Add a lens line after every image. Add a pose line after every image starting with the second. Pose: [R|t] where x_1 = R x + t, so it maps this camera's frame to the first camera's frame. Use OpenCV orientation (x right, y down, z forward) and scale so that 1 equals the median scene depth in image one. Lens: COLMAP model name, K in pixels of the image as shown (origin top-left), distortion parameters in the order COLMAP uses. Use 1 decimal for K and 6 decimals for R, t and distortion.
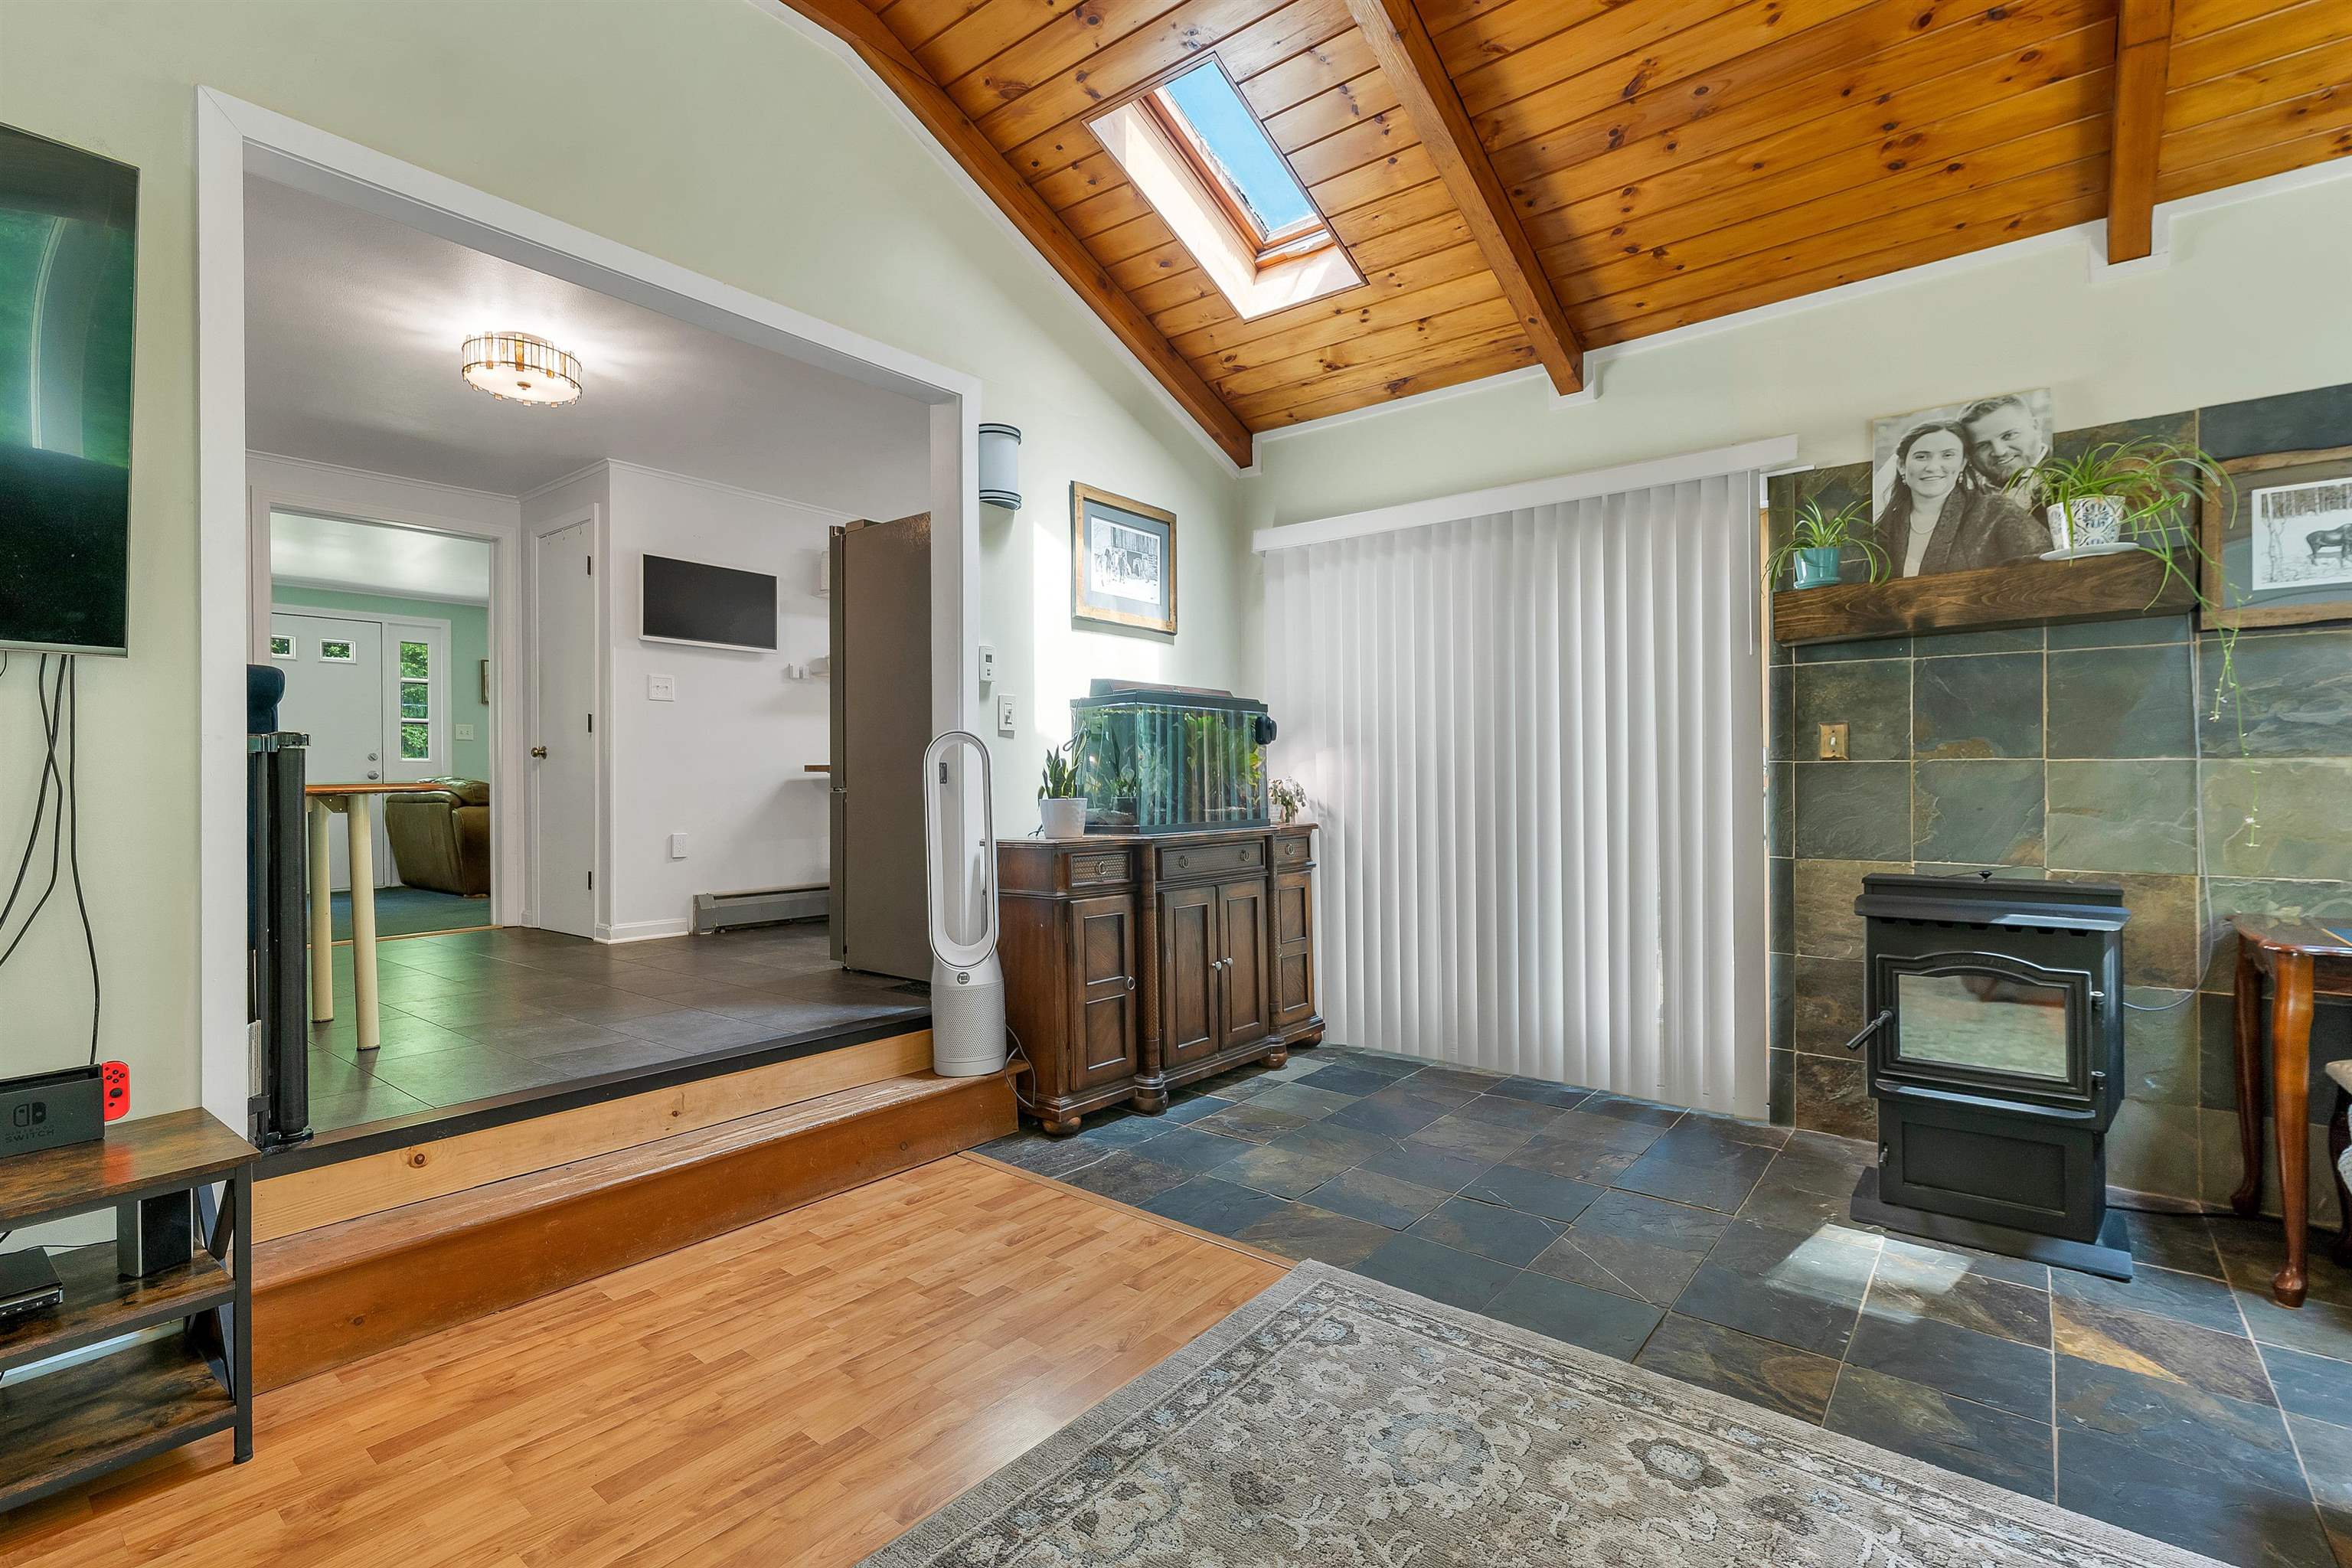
lens RADIAL K [[1059.4, 0, 1169.9], [0, 1059.4, 786.8], [0, 0, 1]] dist [0.000765, 0.000396]
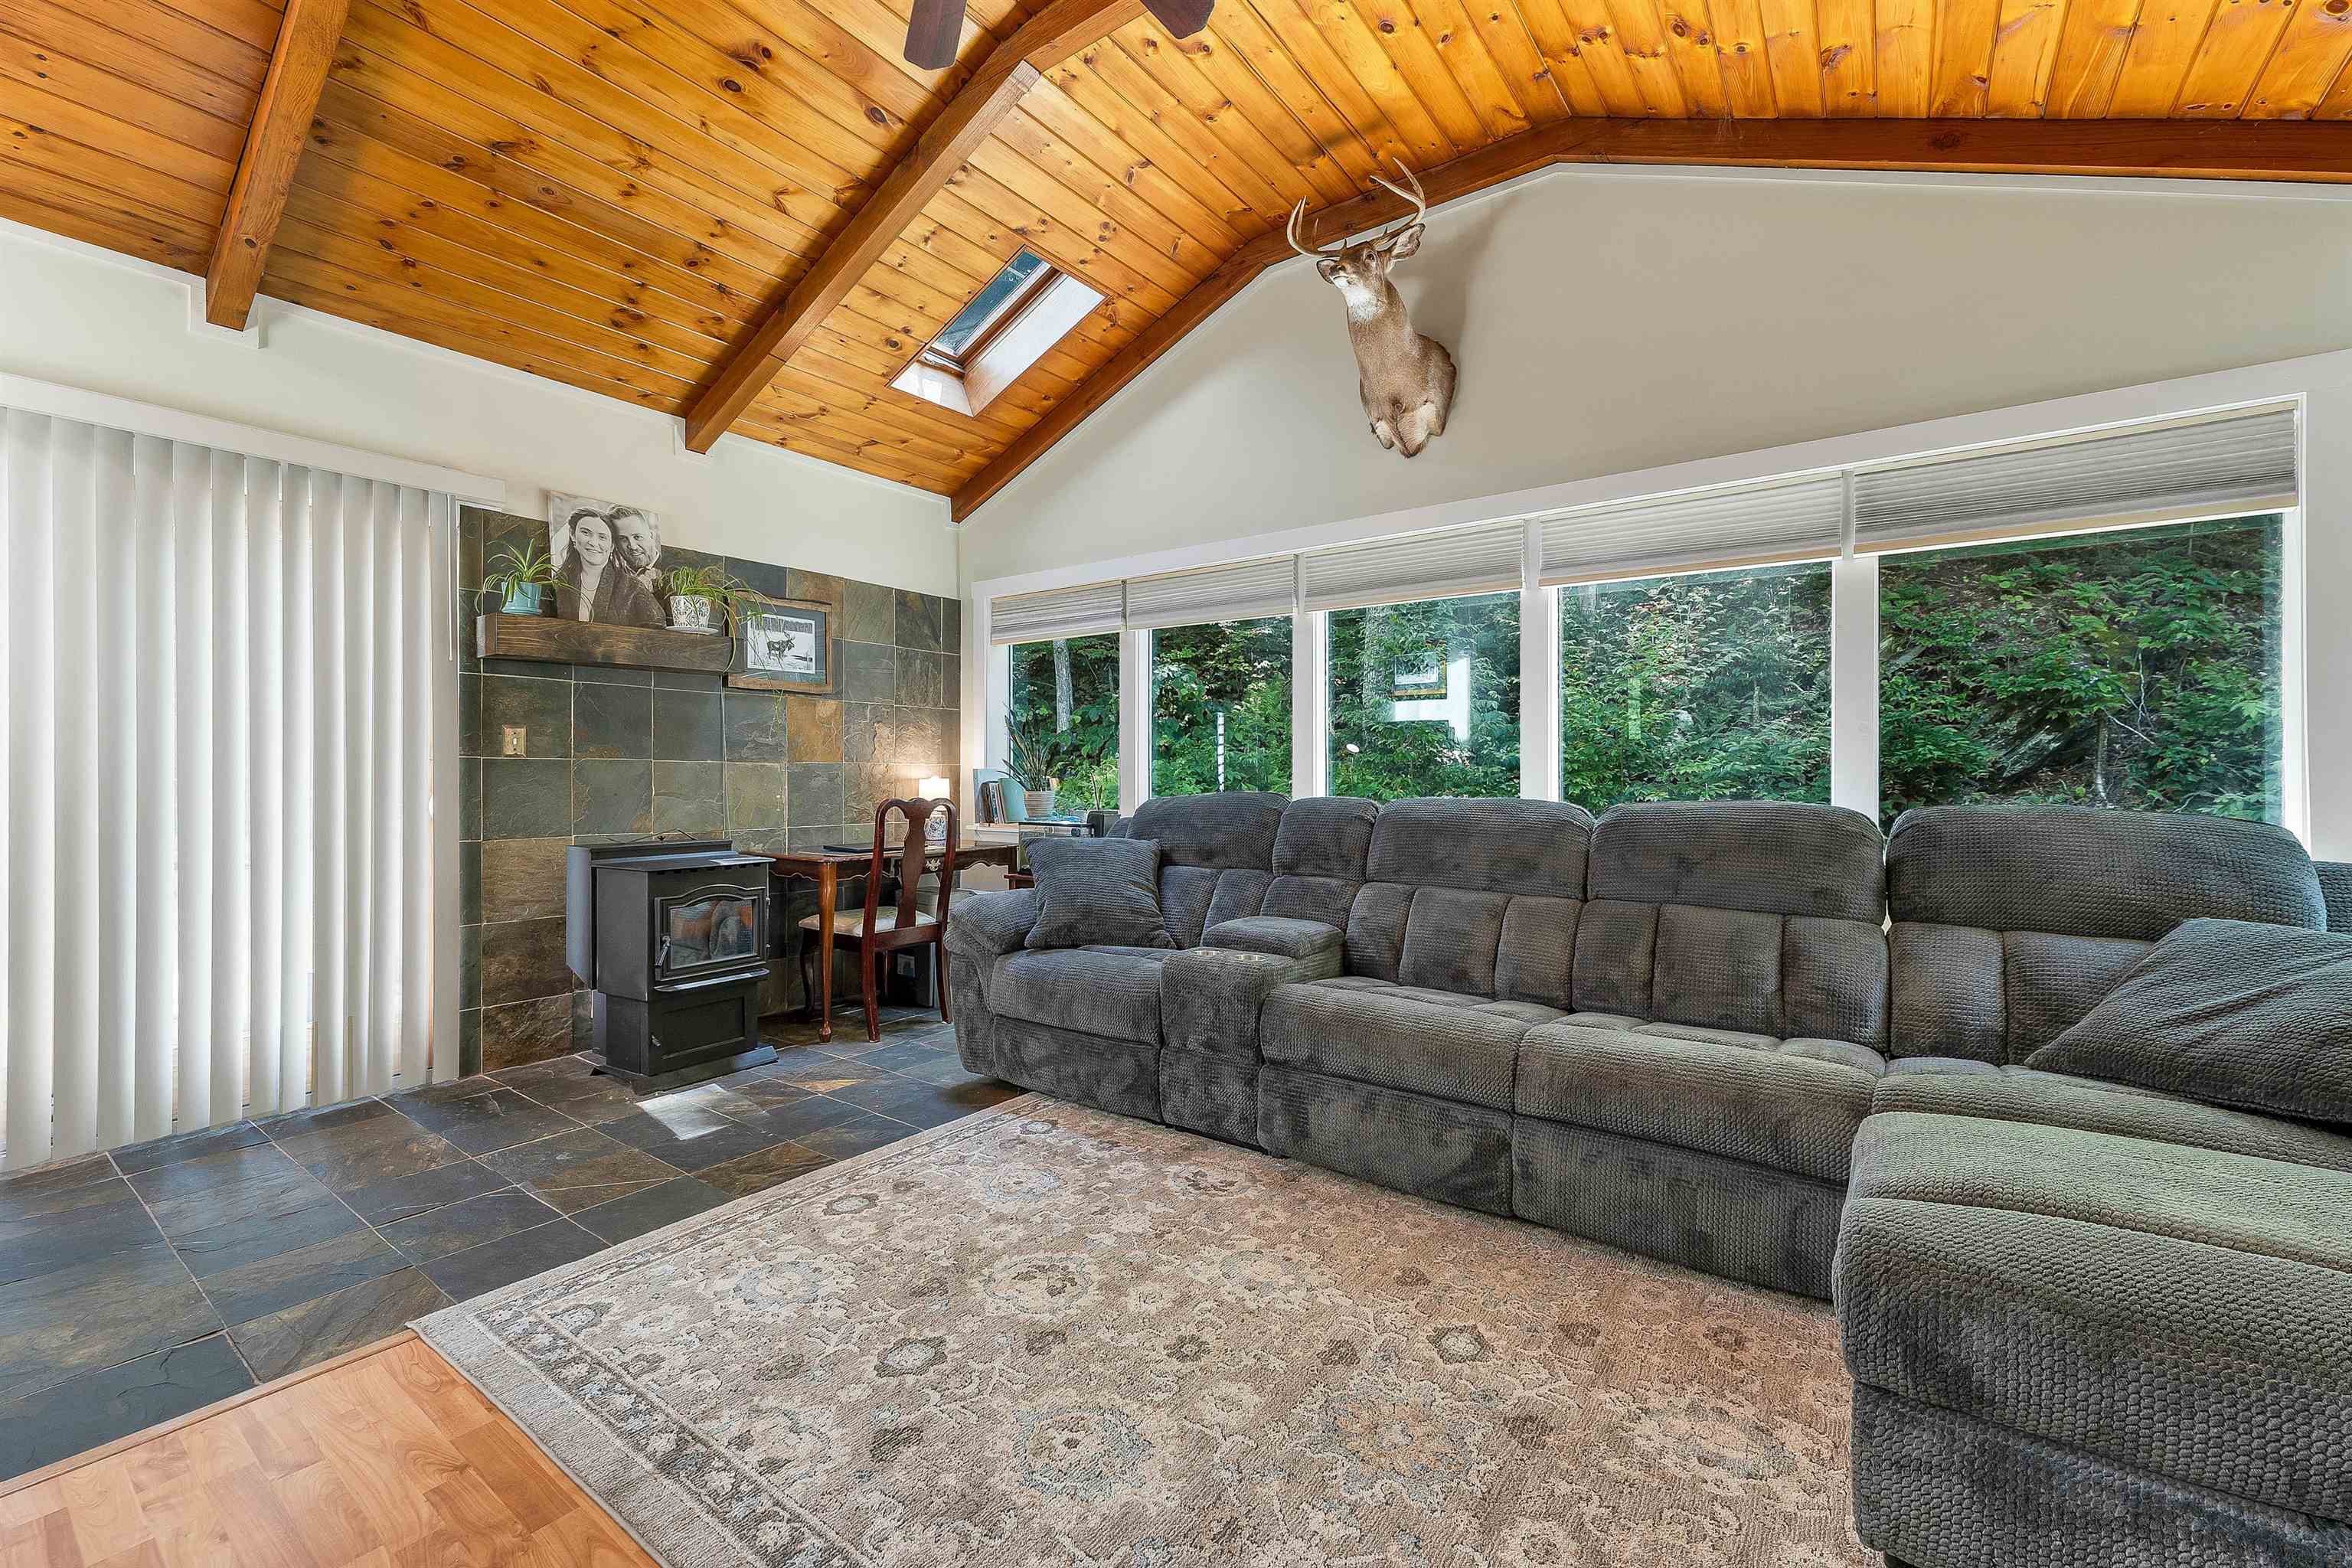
lens RADIAL K [[962.5, 0, 1172.4], [0, 962.5, 769.3], [0, 0, 1]] dist [0.002847, -0.001332]
pose [[-0.051688, 0.008229, 0.998629, -0.571923], [0.002652, 0.999964, -0.008103, -0.000163], [-0.998660, 0.002230, -0.051708, 0.341590]]
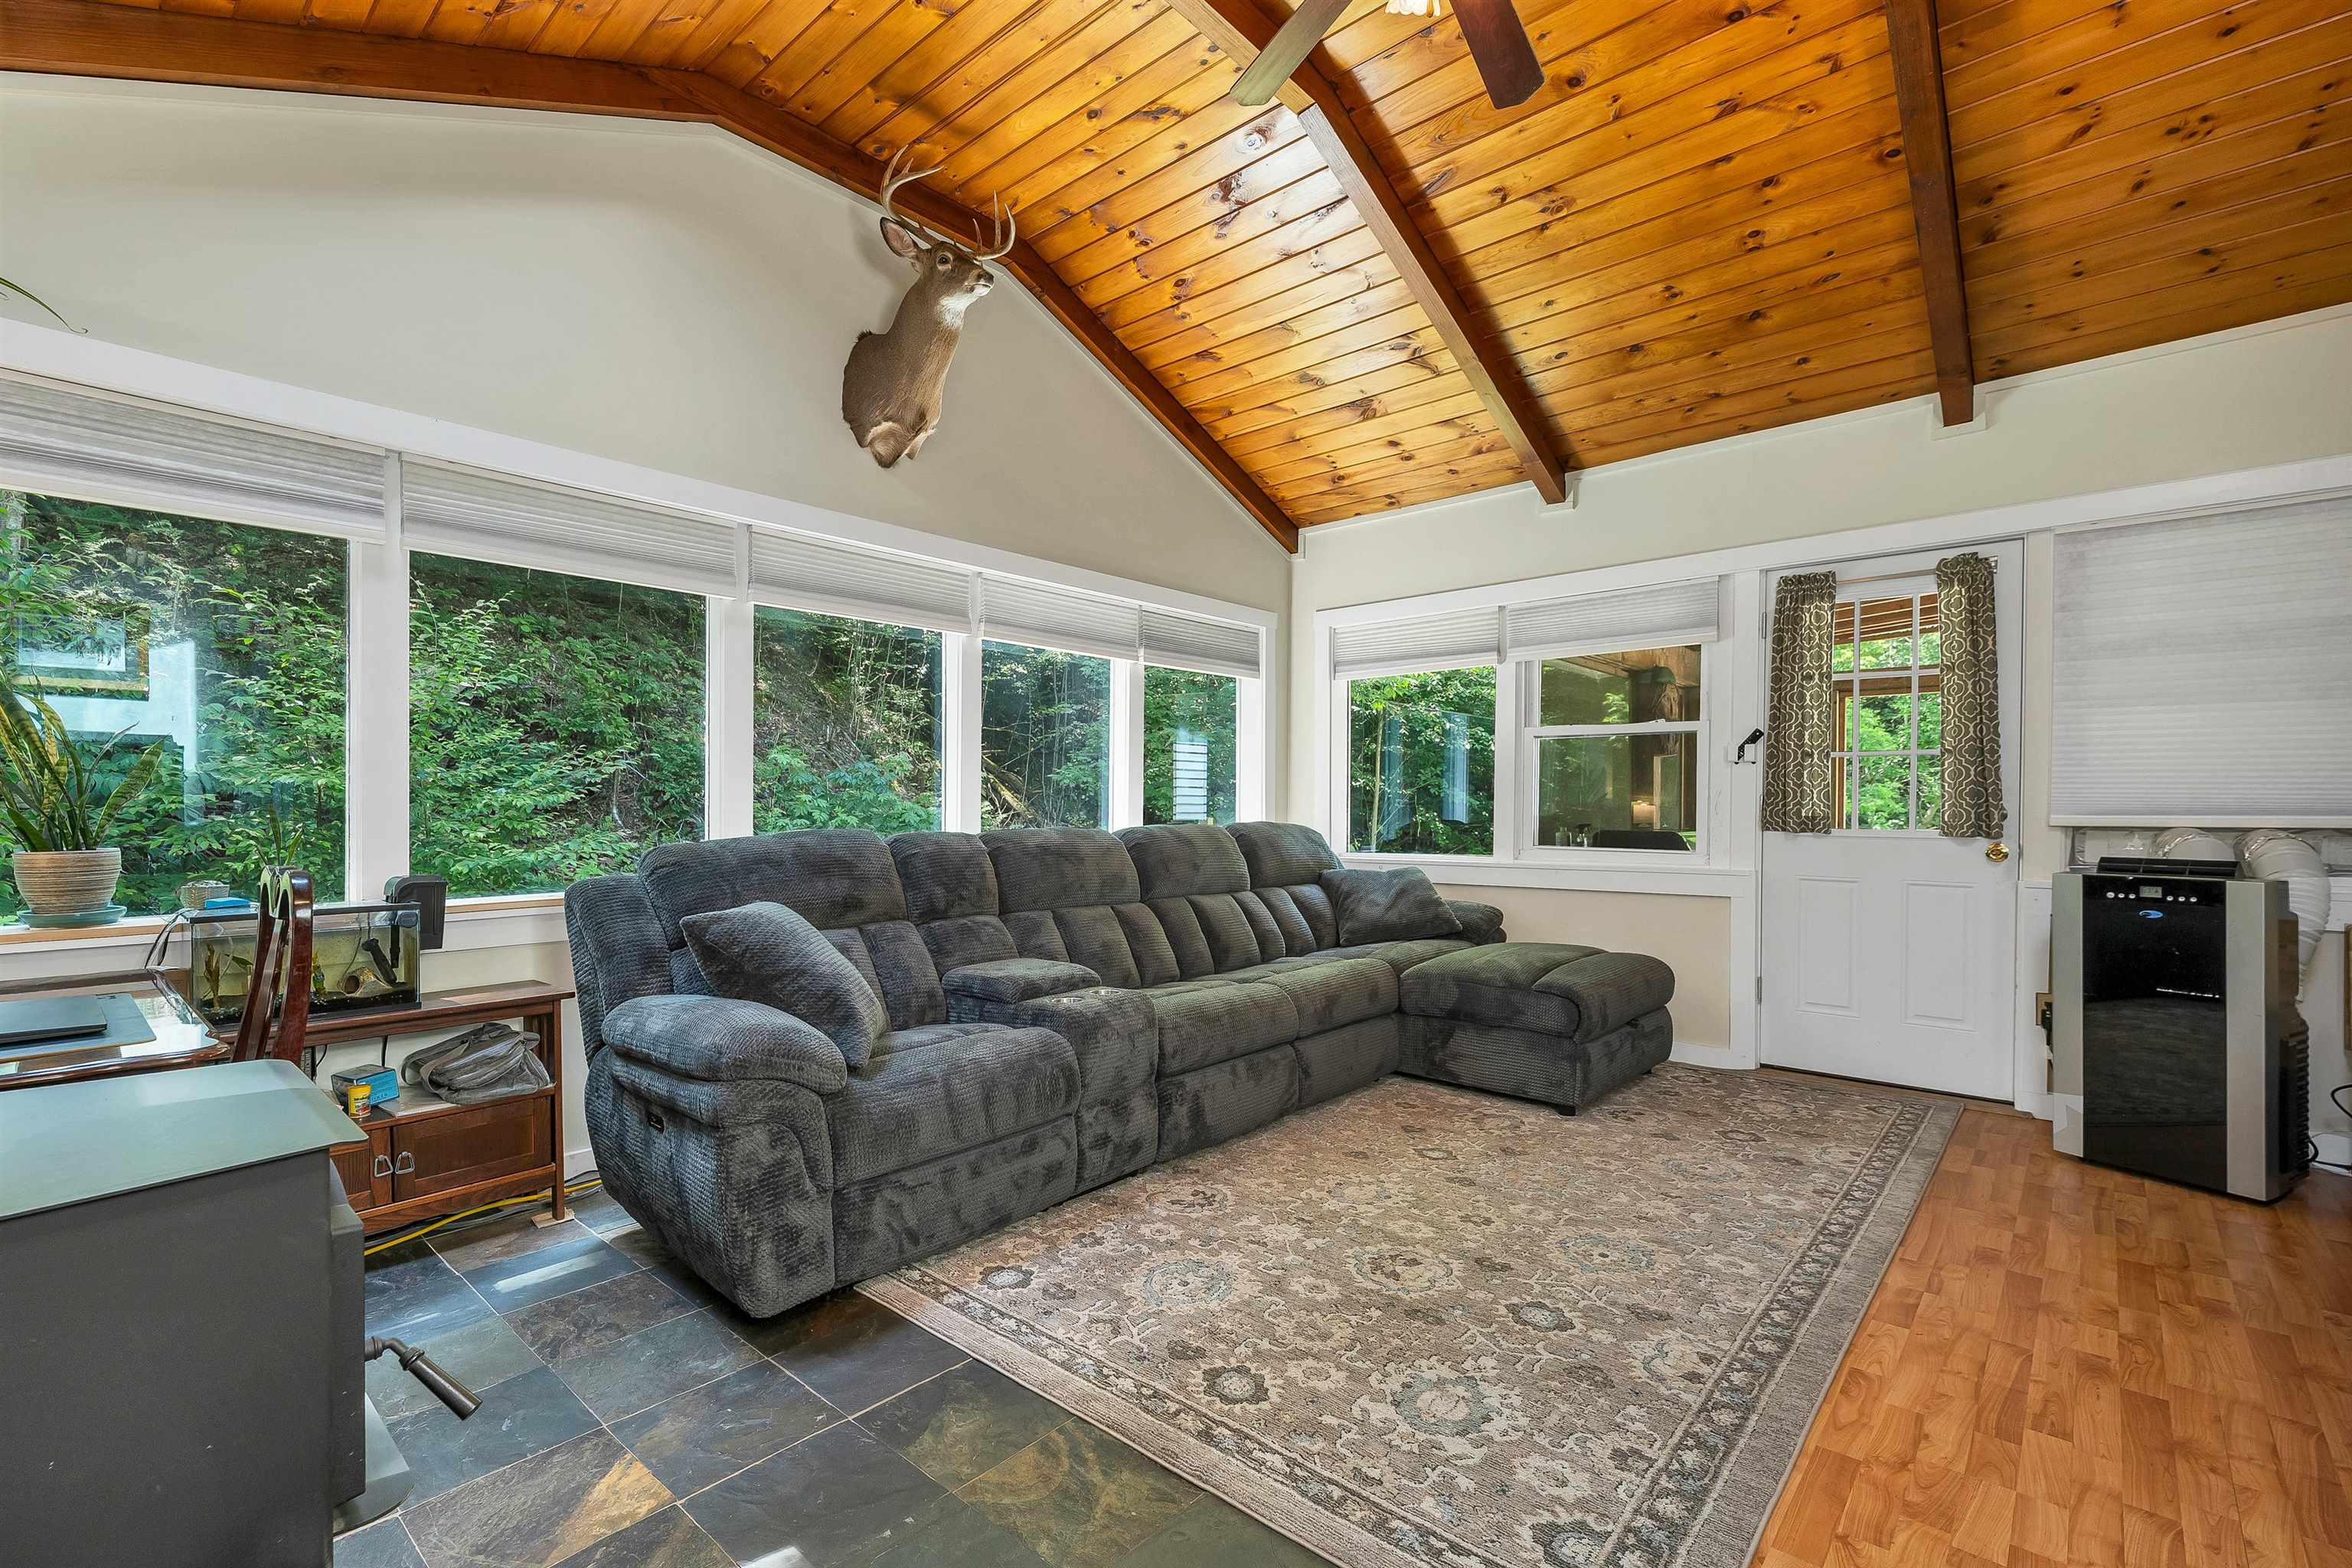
lens RADIAL K [[1030.3, 0, 1155.1], [0, 1030.3, 816.0], [0, 0, 1]] dist [-0.002289, -0.000612]
pose [[-0.998277, 0.006940, 0.058269, 0.285484], [0.007886, 0.999841, 0.016019, -0.009954], [-0.058148, 0.016451, -0.998172, 1.234725]]
